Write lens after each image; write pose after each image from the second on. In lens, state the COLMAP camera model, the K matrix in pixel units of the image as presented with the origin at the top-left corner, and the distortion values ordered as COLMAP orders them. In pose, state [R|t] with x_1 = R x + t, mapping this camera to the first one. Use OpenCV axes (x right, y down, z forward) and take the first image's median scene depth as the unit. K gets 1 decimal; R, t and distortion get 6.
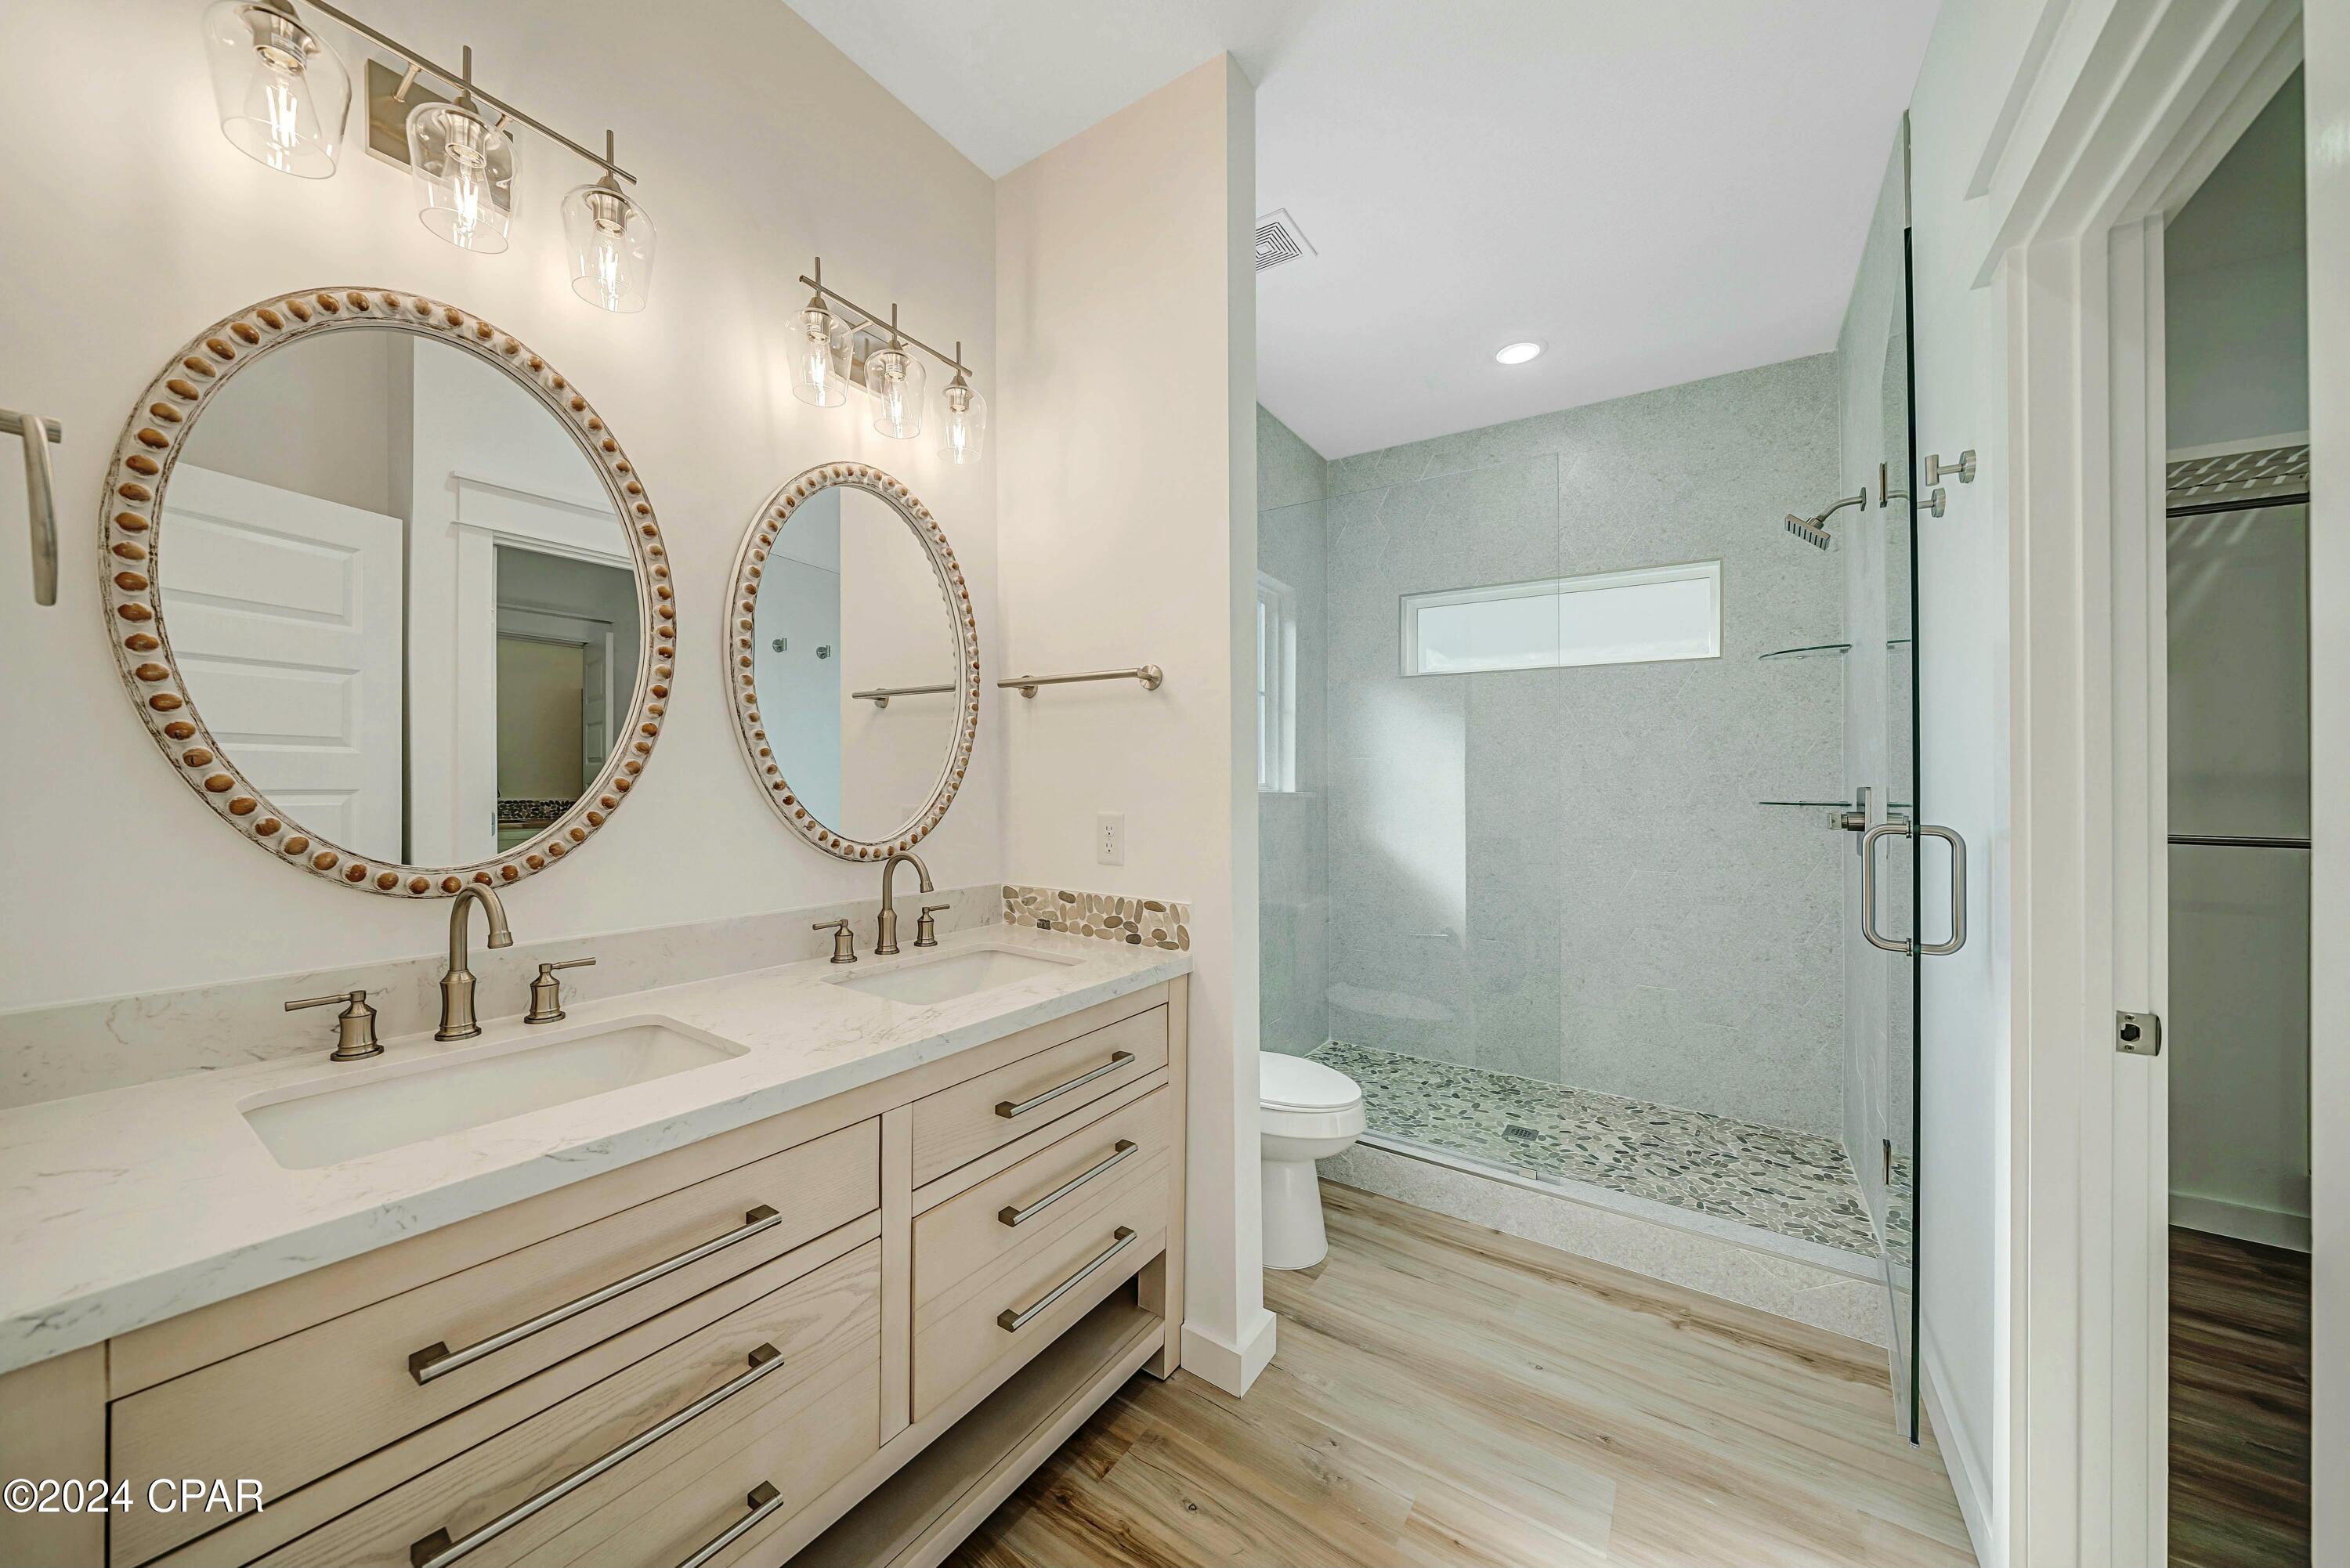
lens RADIAL K [[818.6, 0, 1172.5], [0, 818.6, 776.4], [0, 0, 1]] dist [-0.006731, -0.000076]
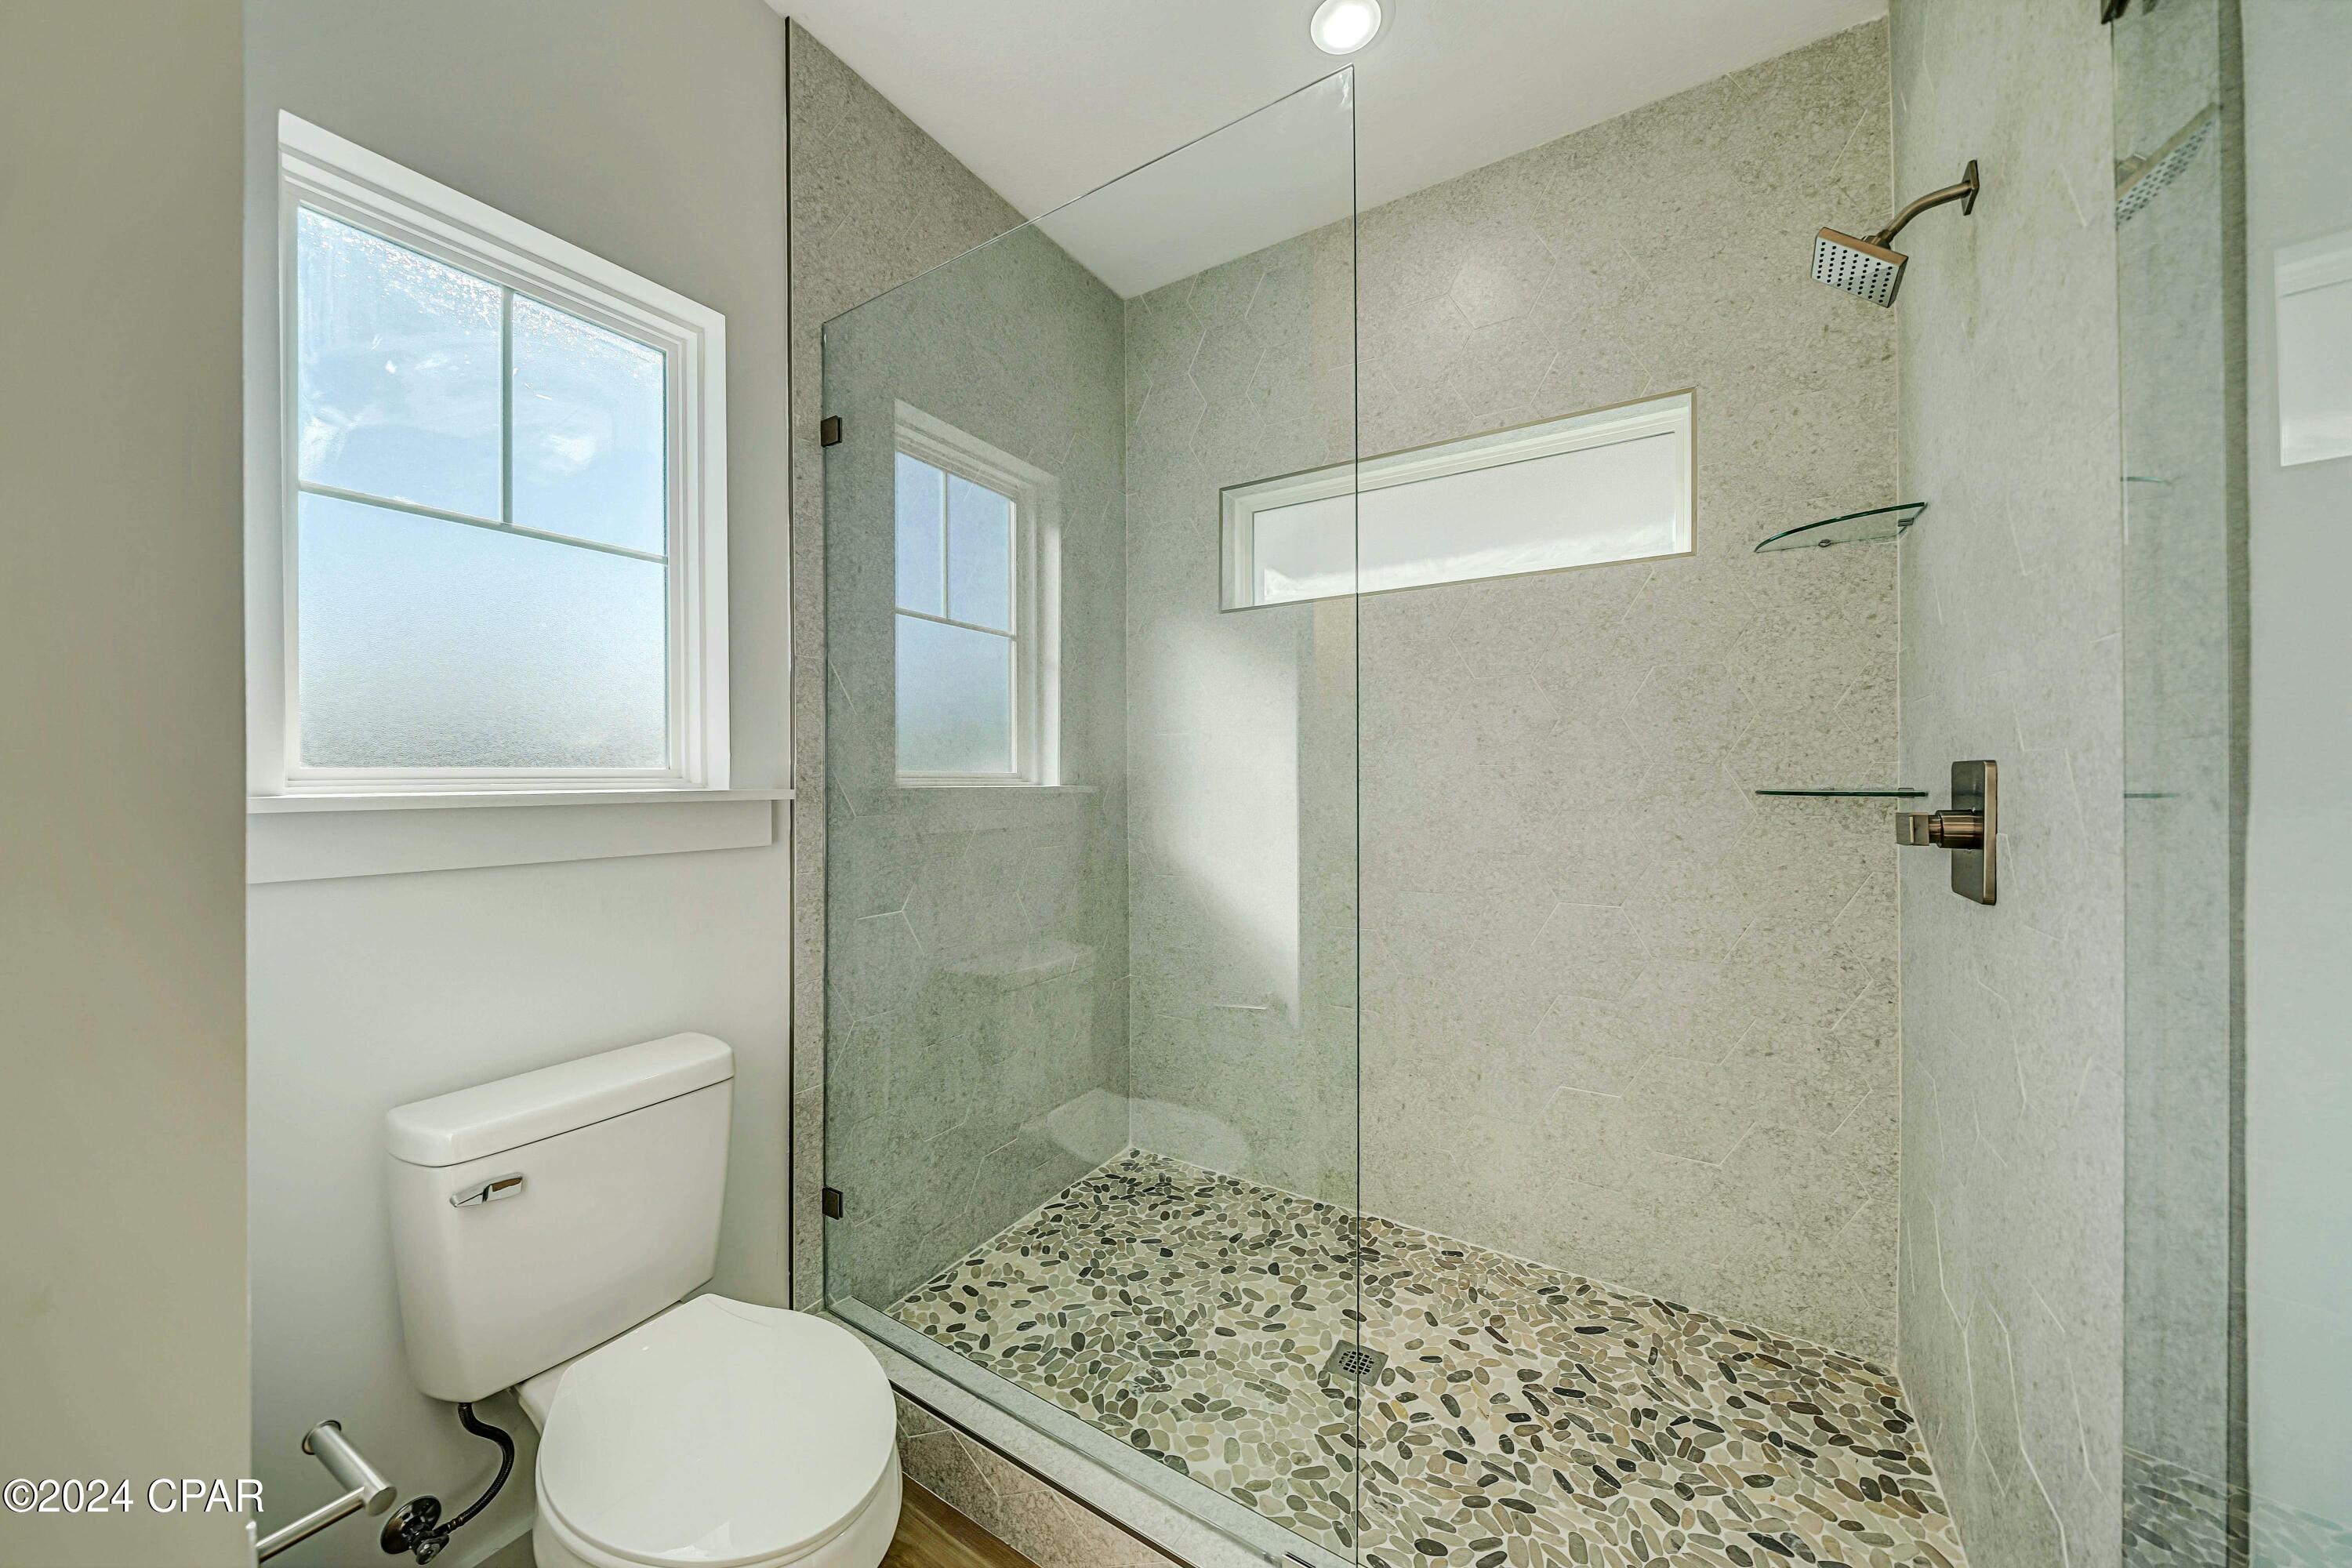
lens RADIAL K [[819.3, 0, 1174.0], [0, 819.3, 789.2], [0, 0, 1]] dist [-0.006731, -0.000076]
pose [[0.999526, -0.016497, 0.026005, 0.274895], [0.015848, 0.999563, 0.024936, 0.008528], [-0.026405, -0.024512, 0.999351, 0.409101]]
